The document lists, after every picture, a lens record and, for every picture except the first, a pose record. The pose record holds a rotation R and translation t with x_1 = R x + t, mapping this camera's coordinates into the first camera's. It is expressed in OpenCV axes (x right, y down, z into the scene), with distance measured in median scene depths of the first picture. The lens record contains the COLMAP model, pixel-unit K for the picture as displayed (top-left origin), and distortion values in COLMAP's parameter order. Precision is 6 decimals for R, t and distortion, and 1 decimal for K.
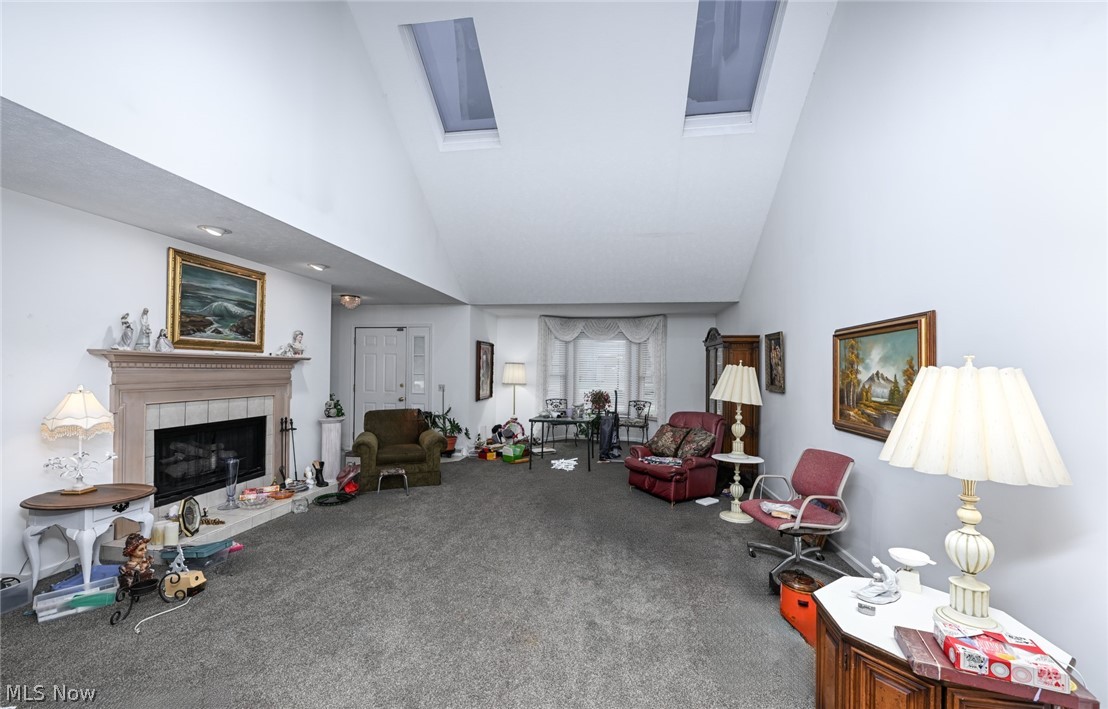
lens RADIAL K [[446.2, 0, 552.9], [0, 446.2, 370.1], [0, 0, 1]] dist [0.000108, -0.000031]
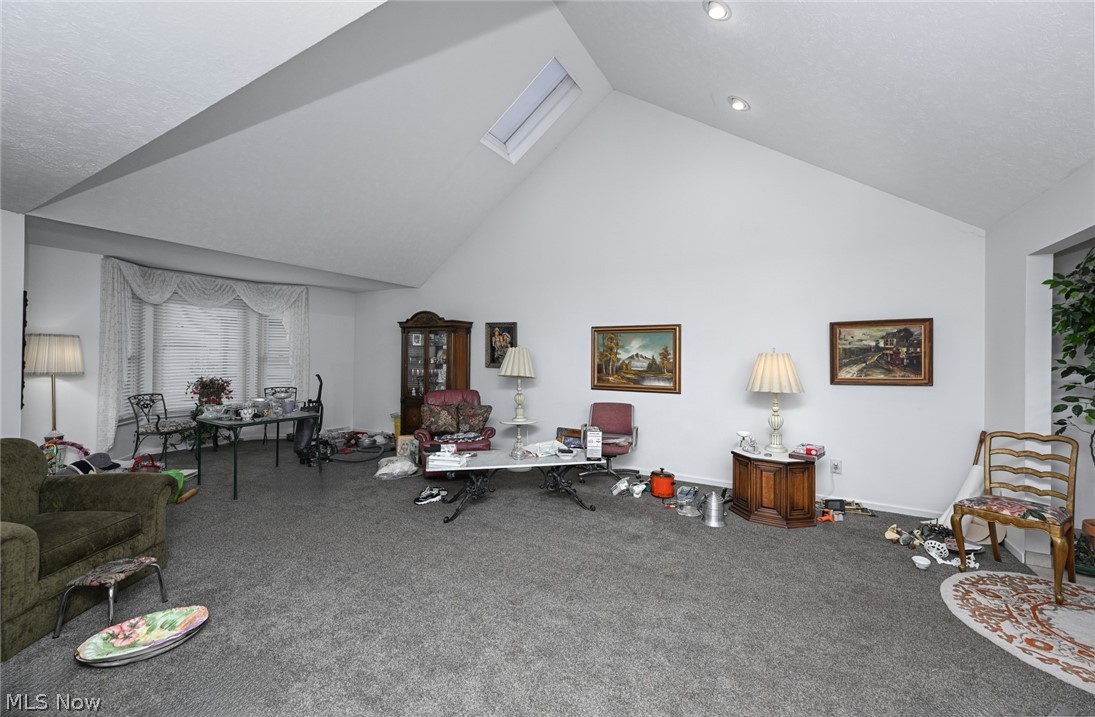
lens RADIAL K [[435.6, 0, 547.5], [0, 435.6, 358.5], [0, 0, 1]] dist [0.000347, 0.000038]
pose [[0.355487, -0.017004, 0.934527, -0.895915], [-0.008286, 0.999738, 0.021343, -0.009475], [-0.934644, -0.015331, 0.355253, 0.616092]]
